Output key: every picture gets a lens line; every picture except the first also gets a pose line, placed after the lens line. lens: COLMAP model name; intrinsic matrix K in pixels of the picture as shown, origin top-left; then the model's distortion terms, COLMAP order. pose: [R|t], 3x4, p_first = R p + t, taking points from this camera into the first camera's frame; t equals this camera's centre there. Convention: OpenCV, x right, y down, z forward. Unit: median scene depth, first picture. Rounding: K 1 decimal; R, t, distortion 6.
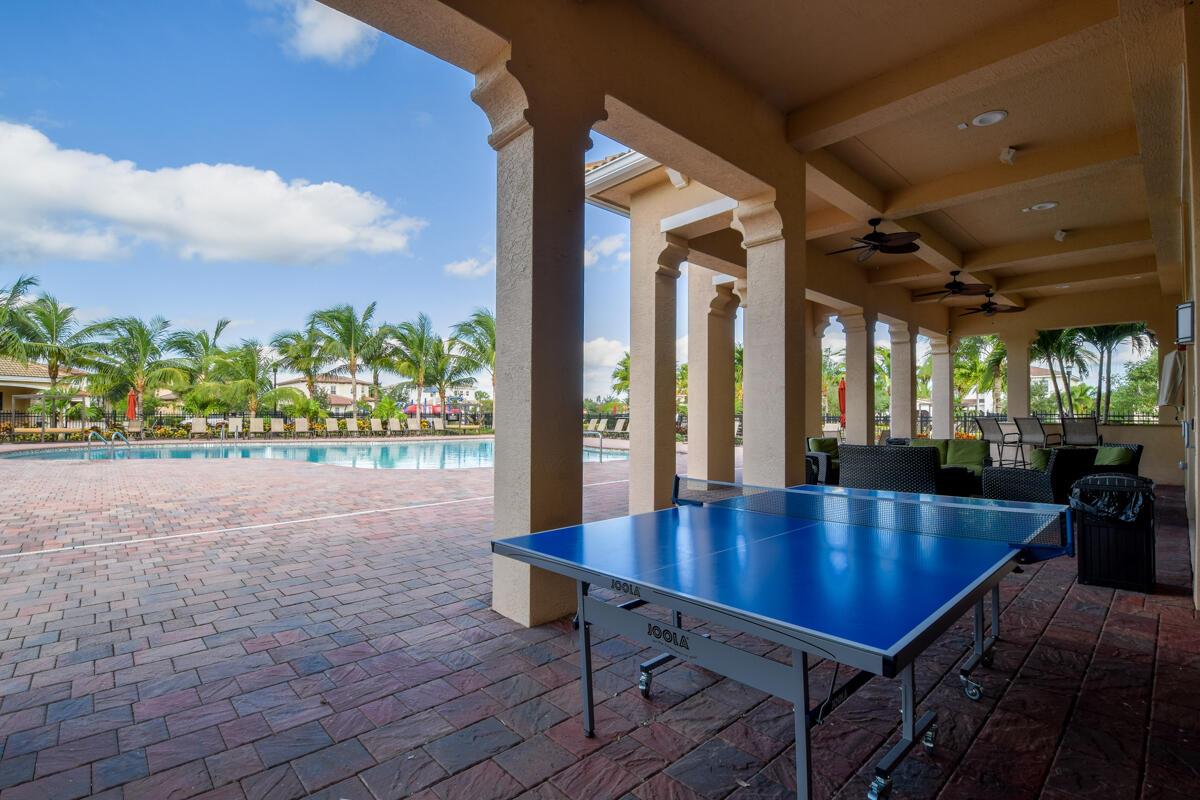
lens RADIAL K [[526.2, 0, 604.1], [0, 526.2, 407.5], [0, 0, 1]] dist [0.000161, -0.017601]
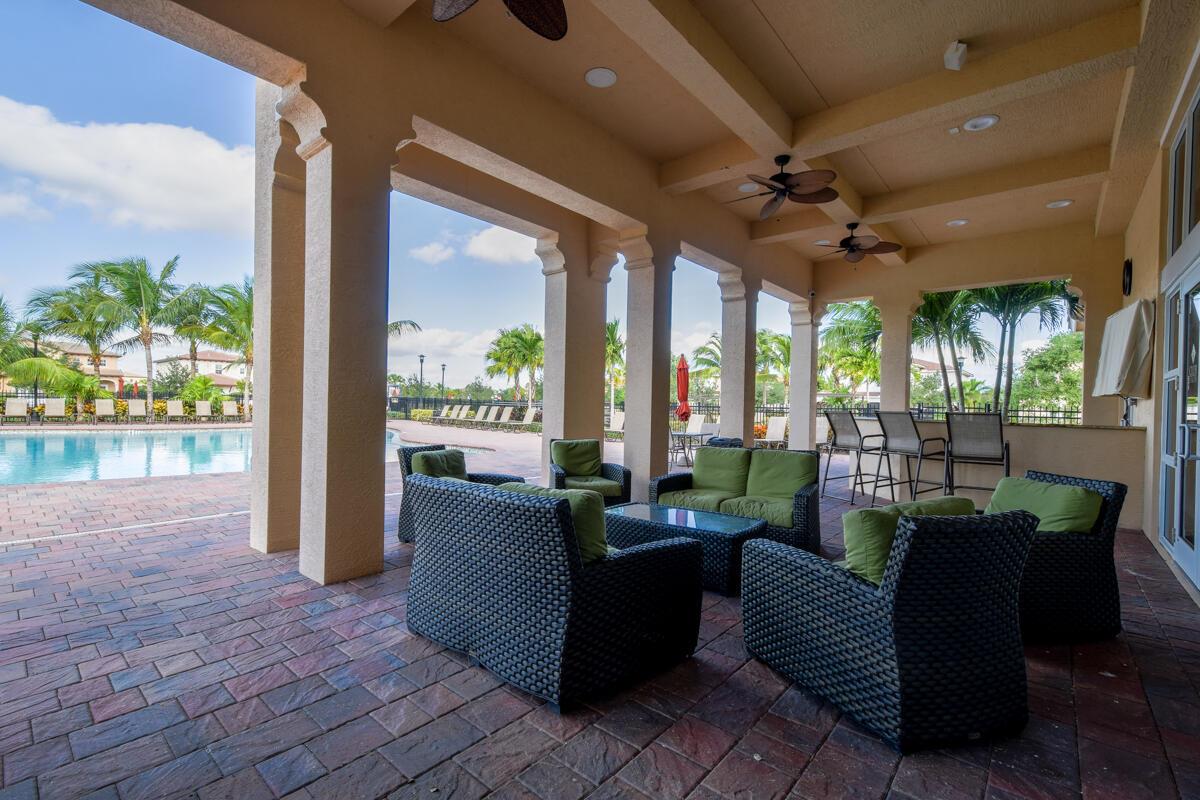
lens RADIAL K [[517.6, 0, 600.7], [0, 517.6, 408.8], [0, 0, 1]] dist [0.021512, -0.019690]
pose [[0.992035, 0.014351, 0.125146, 0.270251], [-0.017584, 0.999539, 0.024765, 0.004789], [-0.124733, -0.026768, 0.991829, 0.300946]]
